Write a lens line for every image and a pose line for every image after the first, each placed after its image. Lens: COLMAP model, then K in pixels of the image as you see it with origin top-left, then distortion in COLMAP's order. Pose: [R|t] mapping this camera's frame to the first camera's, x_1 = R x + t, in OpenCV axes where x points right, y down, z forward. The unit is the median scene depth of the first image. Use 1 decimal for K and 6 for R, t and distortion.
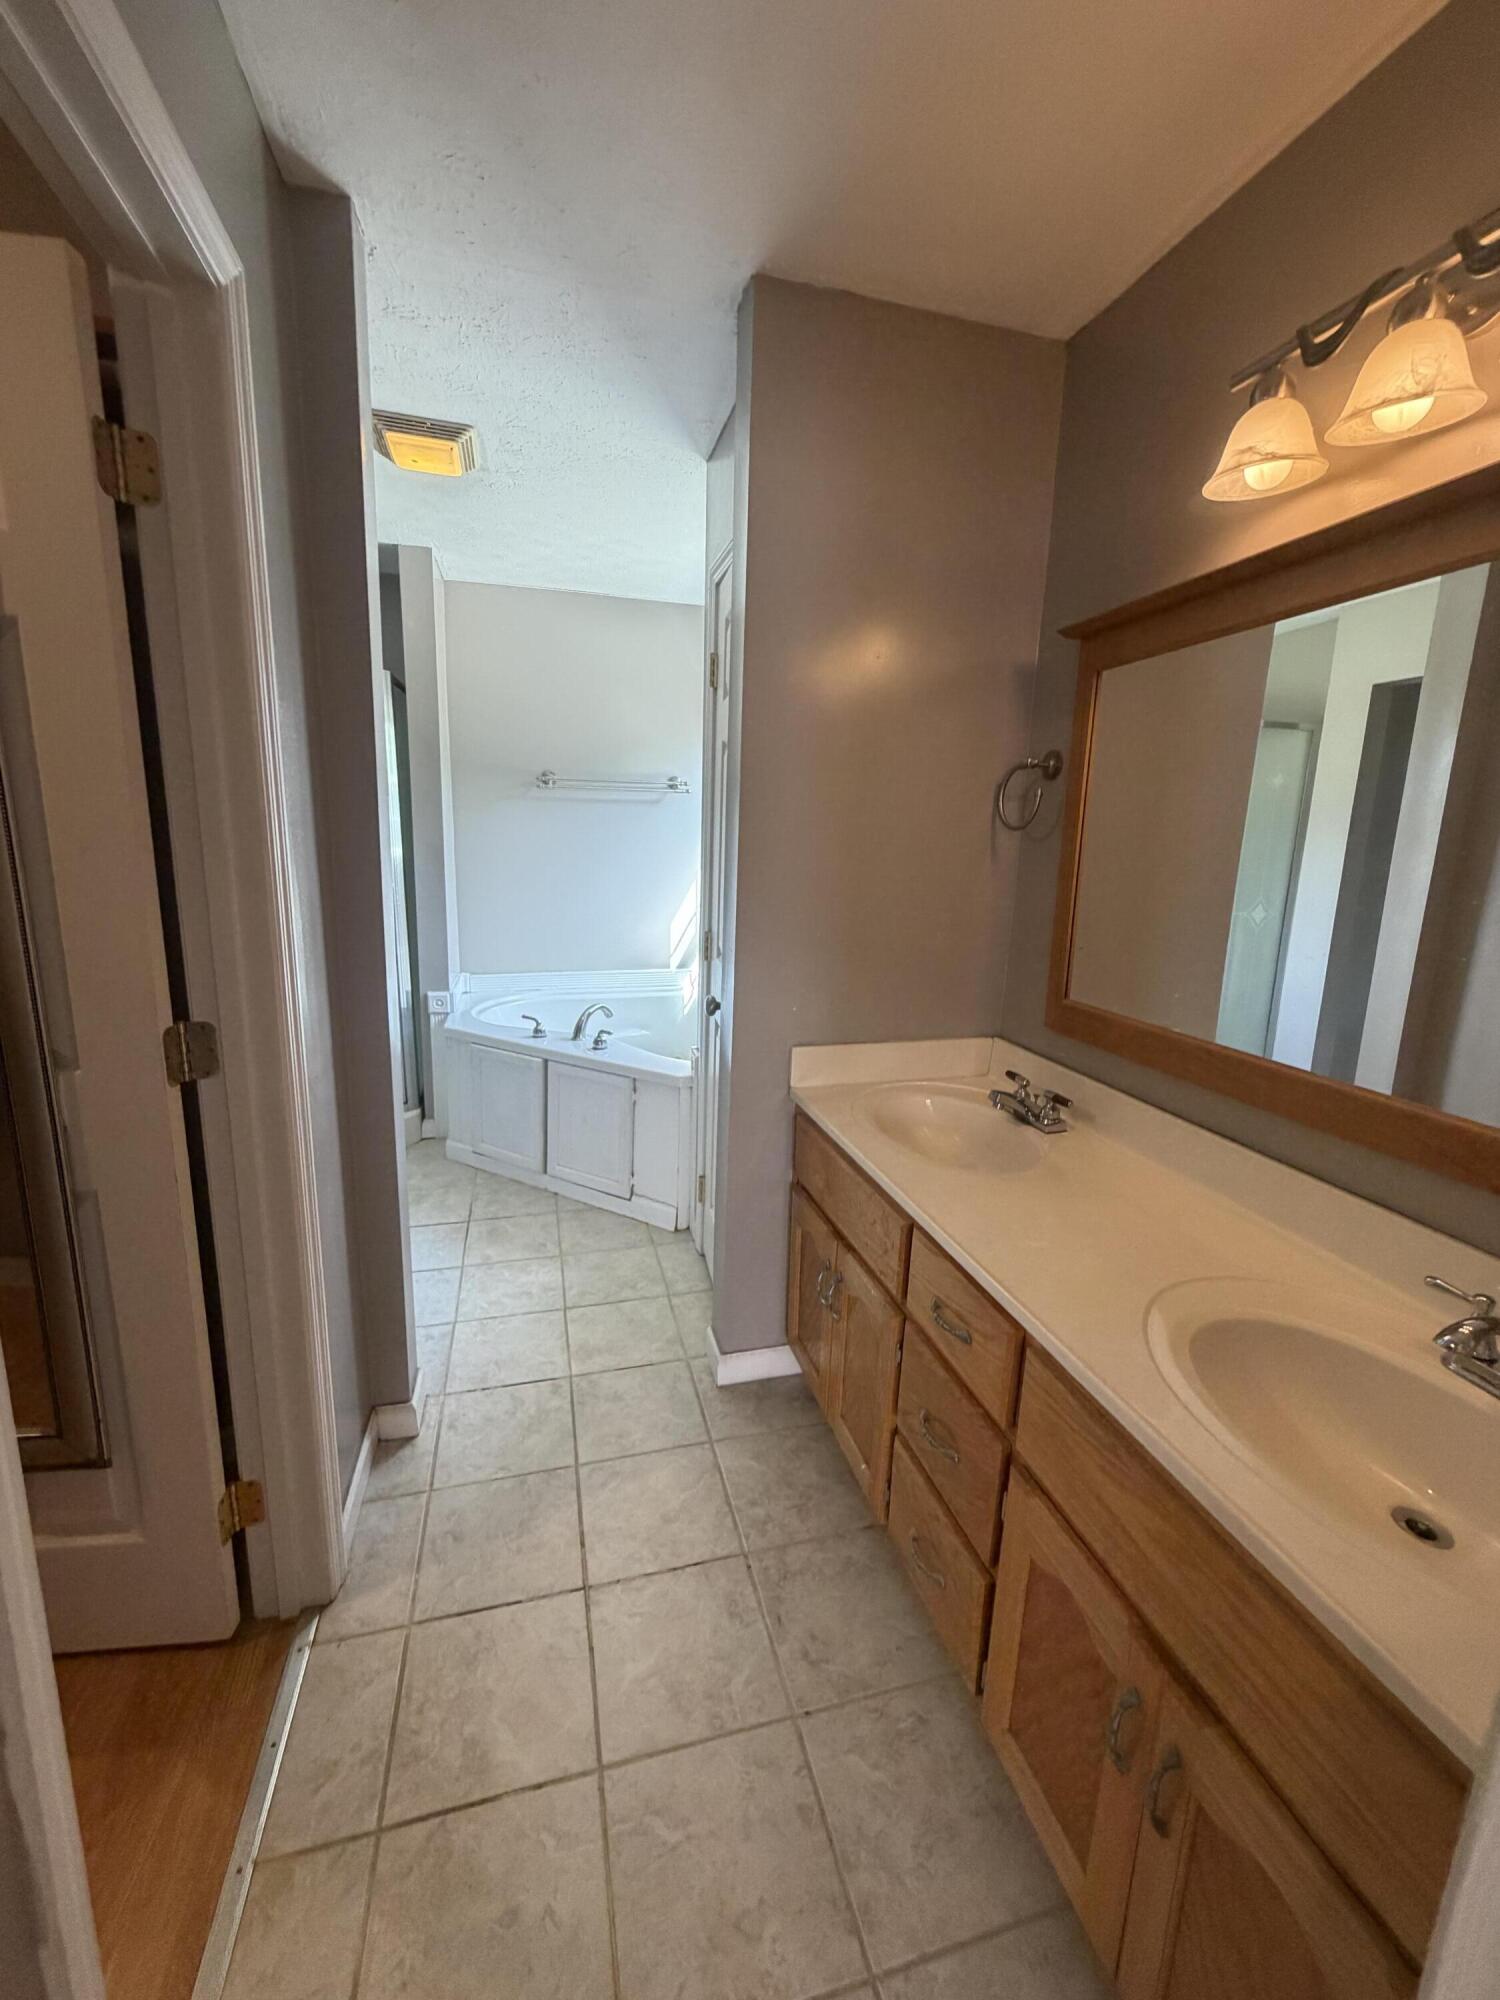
lens RADIAL K [[803.1, 0, 747.2], [0, 803.1, 1000.7], [0, 0, 1]] dist [0.001473, -0.000092]
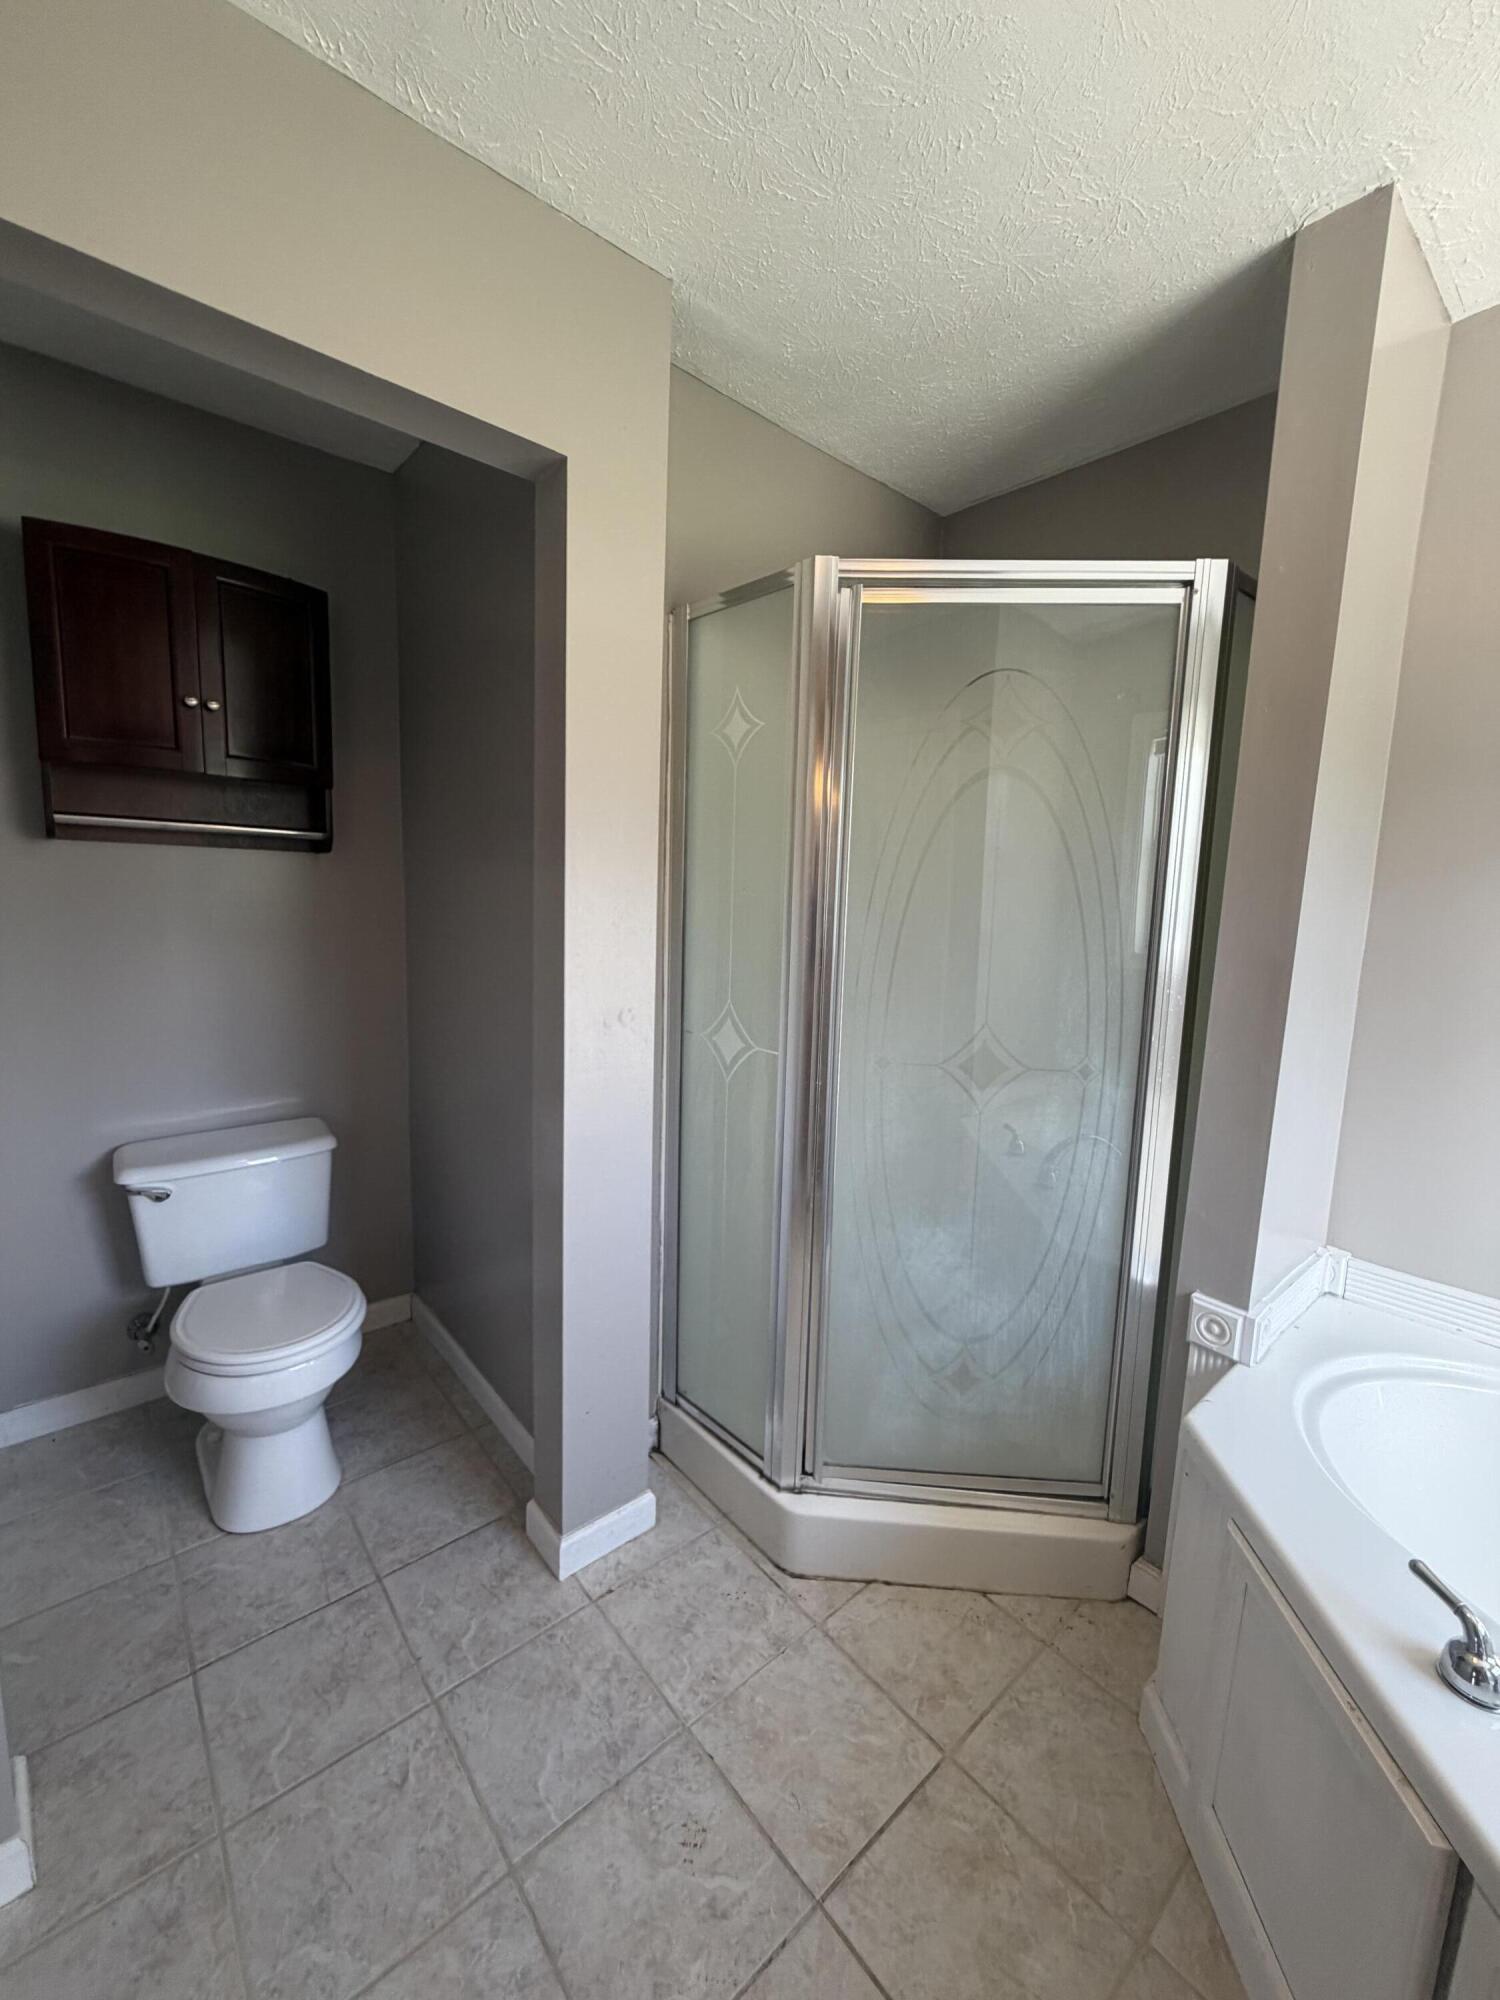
lens RADIAL K [[803.1, 0, 754.6], [0, 803.1, 999.8], [0, 0, 1]] dist [0.001473, -0.000092]
pose [[0.440916, 0.103295, -0.891585, -0.147376], [-0.201230, 0.979445, 0.013960, -0.136086], [0.874700, 0.173258, 0.452639, 0.631654]]
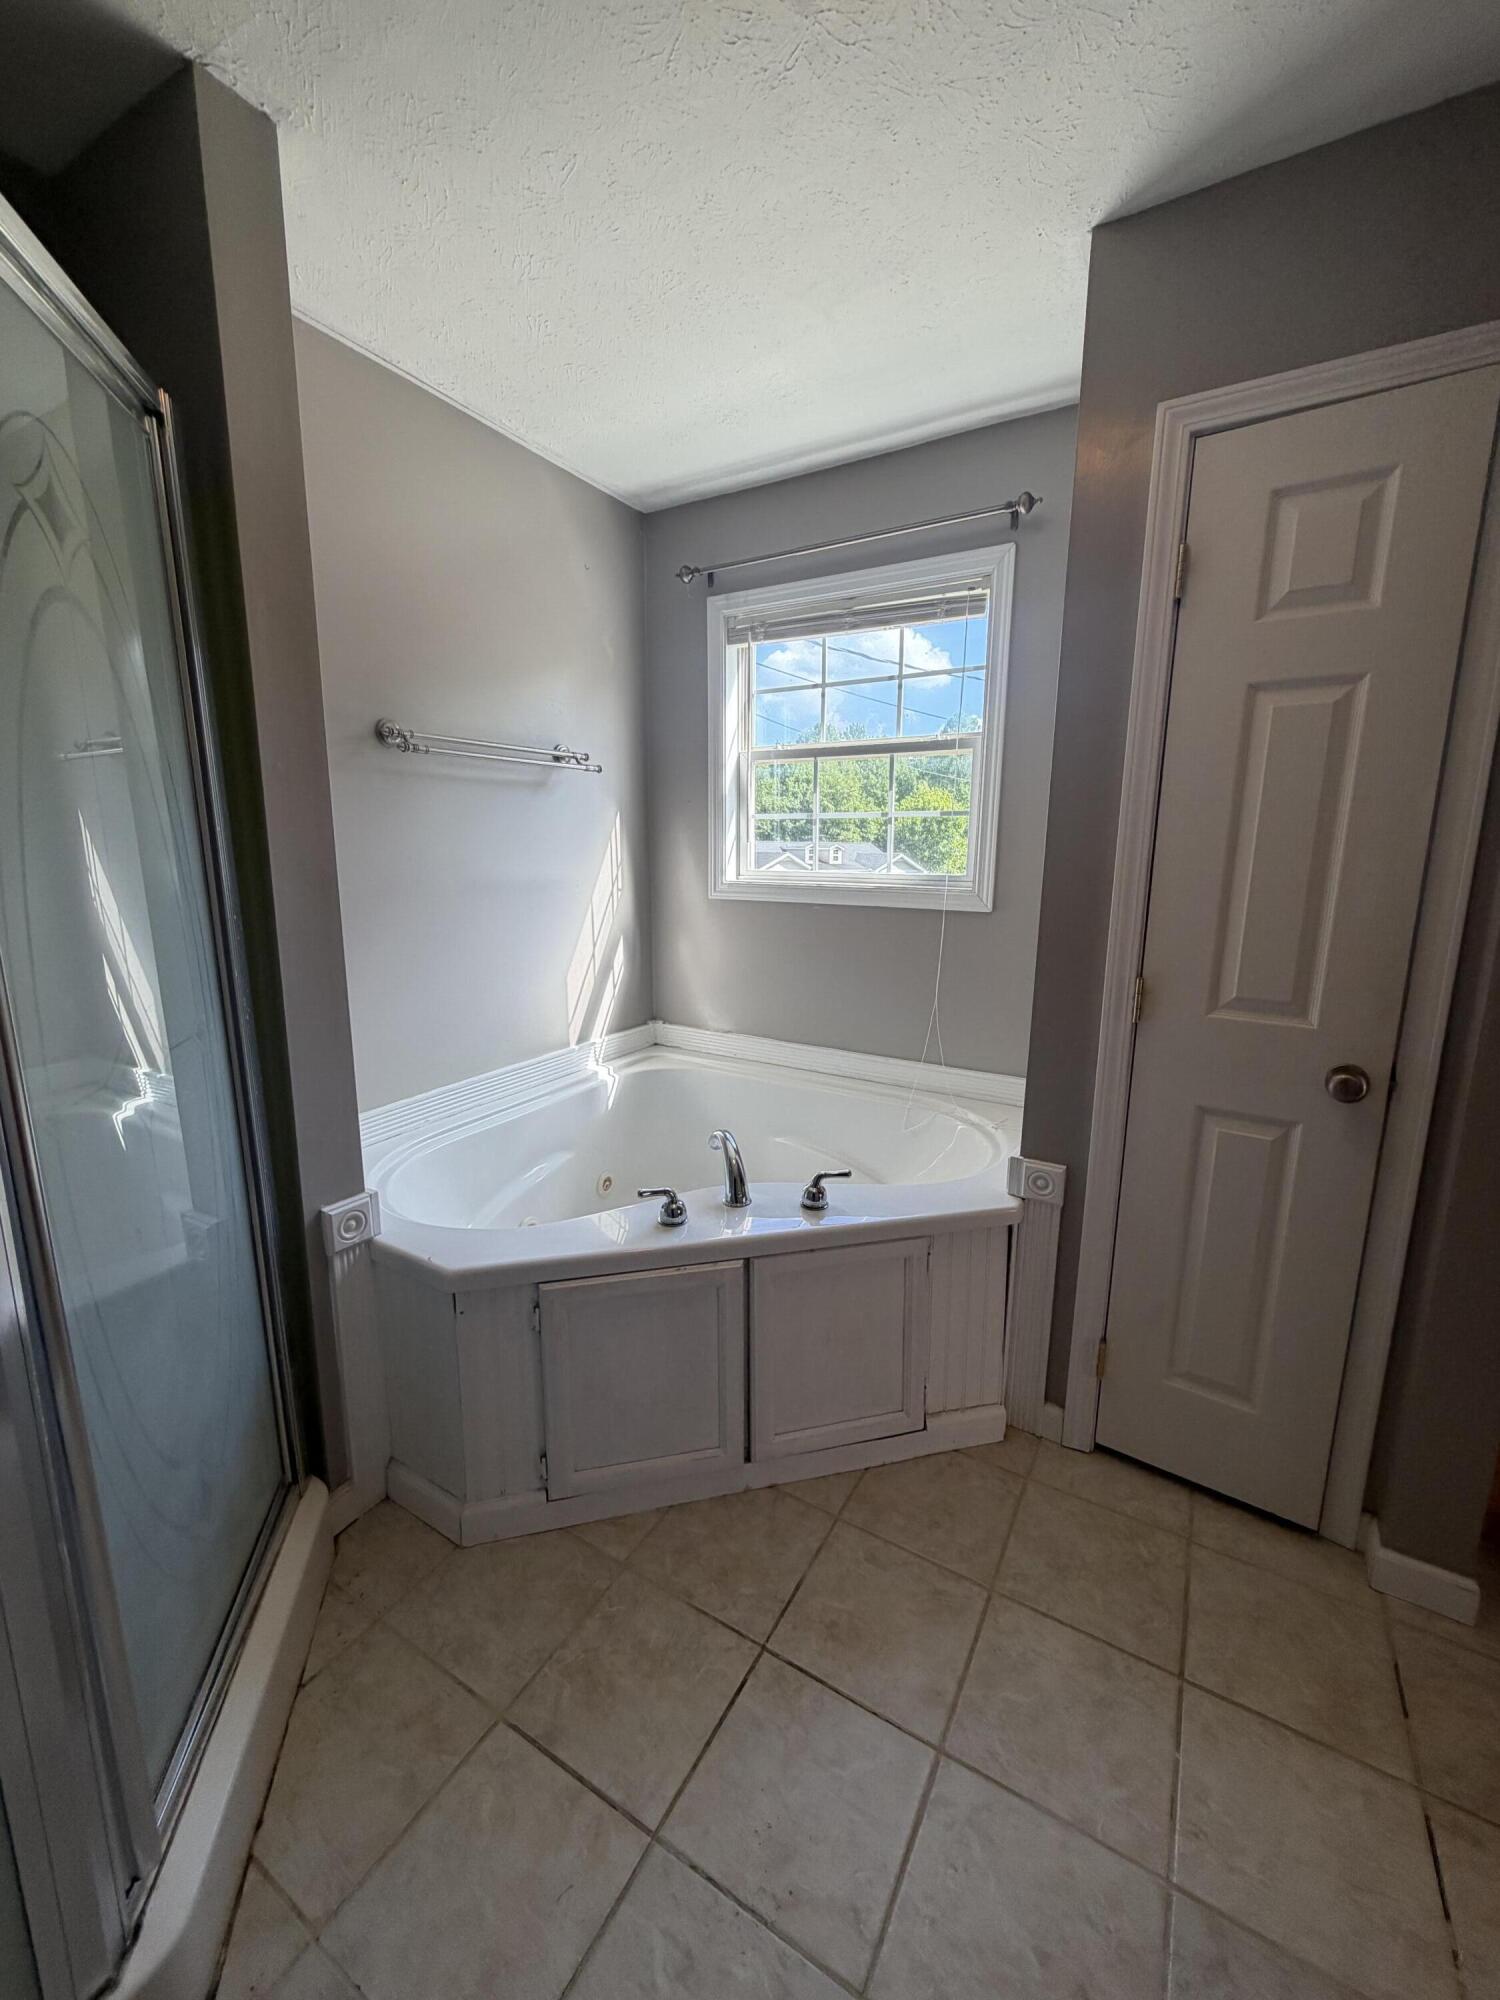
lens RADIAL K [[803.1, 0, 742.2], [0, 803.1, 998.3], [0, 0, 1]] dist [0.001473, -0.000092]
pose [[0.715286, -0.161779, 0.679848, -0.562155], [0.162581, 0.984665, 0.063259, -0.125736], [-0.679657, 0.065282, 0.730620, 0.577084]]
